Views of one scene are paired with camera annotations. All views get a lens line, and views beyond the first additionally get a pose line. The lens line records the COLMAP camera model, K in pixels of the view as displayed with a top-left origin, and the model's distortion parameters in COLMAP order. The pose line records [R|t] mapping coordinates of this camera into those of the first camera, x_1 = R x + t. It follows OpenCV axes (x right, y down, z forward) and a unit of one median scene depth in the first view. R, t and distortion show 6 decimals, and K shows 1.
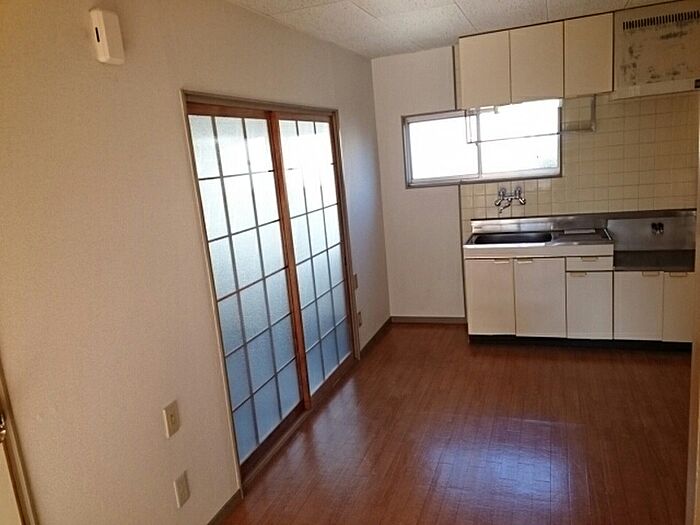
lens RADIAL K [[544.4, 0, 350.1], [0, 544.4, 273.1], [0, 0, 1]] dist [0.098445, -0.090530]
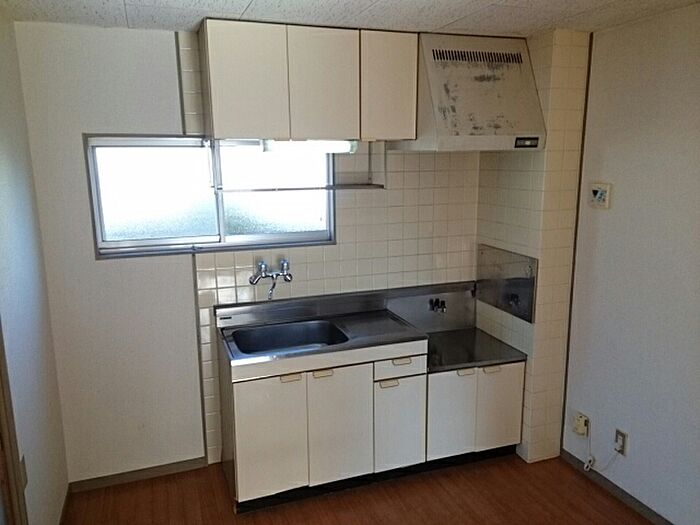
lens RADIAL K [[544.4, 0, 350.1], [0, 544.4, 273.1], [0, 0, 1]] dist [0.098445, -0.090530]
pose [[0.773304, -0.046624, 0.632319, -0.072835], [0.077907, 0.996723, -0.021784, -0.132846], [-0.629231, 0.066107, 0.774402, 0.478754]]
